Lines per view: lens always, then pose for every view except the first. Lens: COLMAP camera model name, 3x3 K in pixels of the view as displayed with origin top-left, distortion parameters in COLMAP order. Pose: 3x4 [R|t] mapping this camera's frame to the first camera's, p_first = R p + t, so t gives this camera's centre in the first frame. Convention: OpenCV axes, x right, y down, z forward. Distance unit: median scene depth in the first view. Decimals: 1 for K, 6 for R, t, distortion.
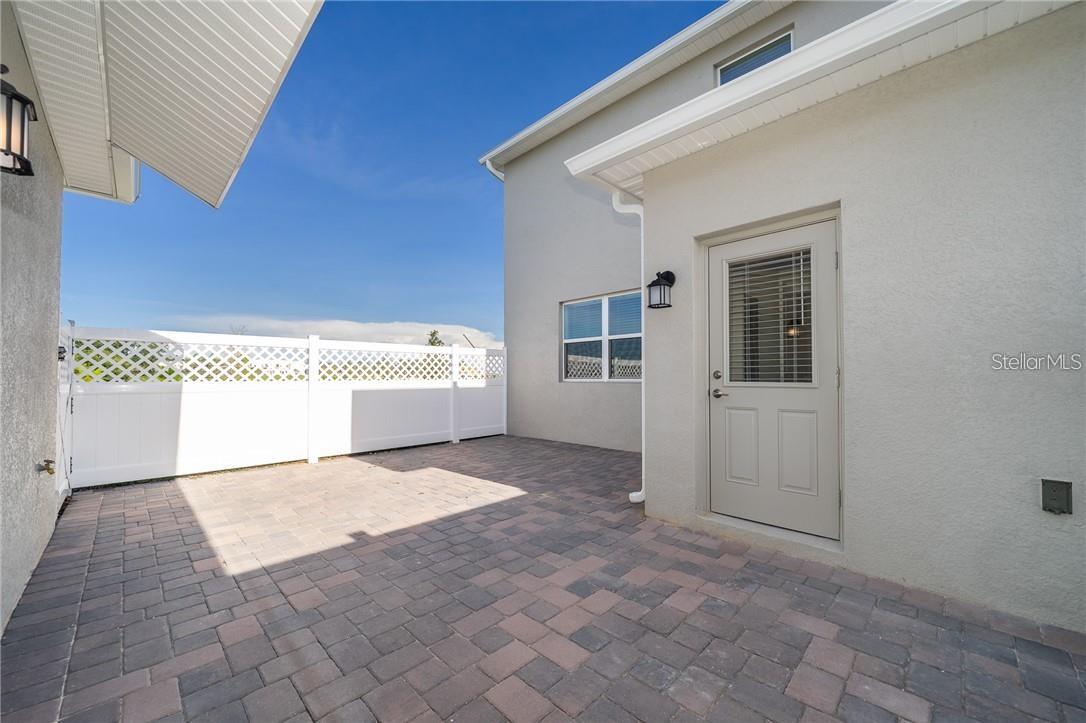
lens RADIAL K [[411.0, 0, 545.0], [0, 411.0, 370.6], [0, 0, 1]] dist [-0.000967, -0.000154]
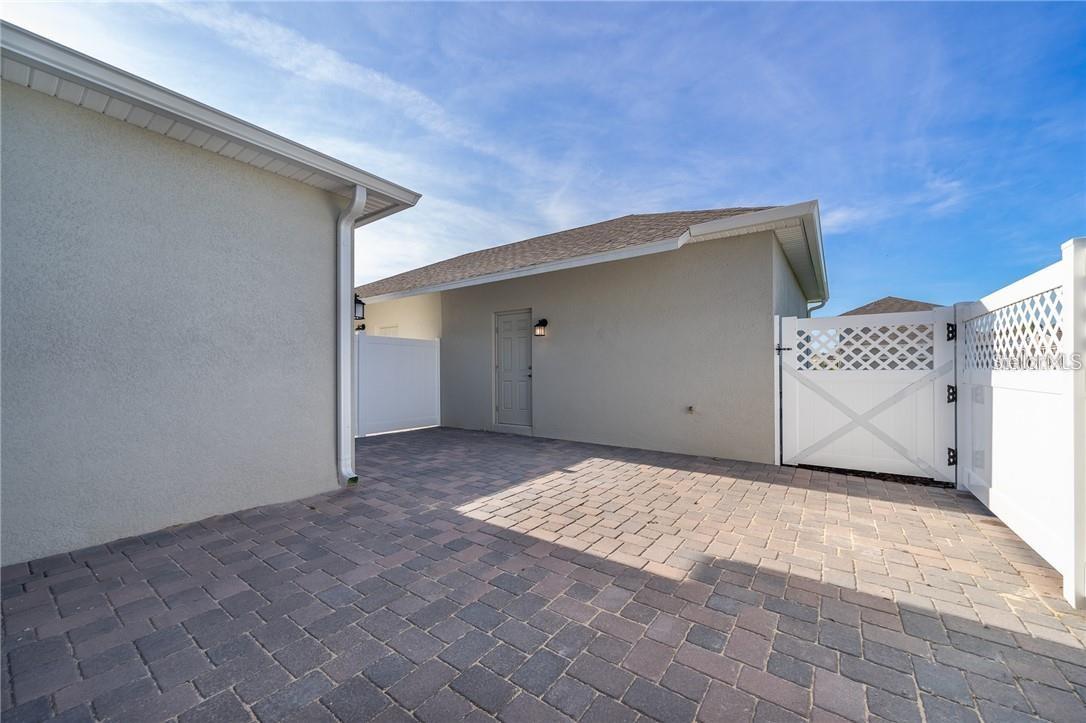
lens RADIAL K [[411.0, 0, 545.0], [0, 411.0, 370.6], [0, 0, 1]] dist [-0.000967, -0.000154]
pose [[-0.986874, 0.004993, -0.161413, -0.108354], [0.008333, 0.999765, -0.020021, 0.049997], [0.161276, -0.021103, -0.986684, 2.168652]]
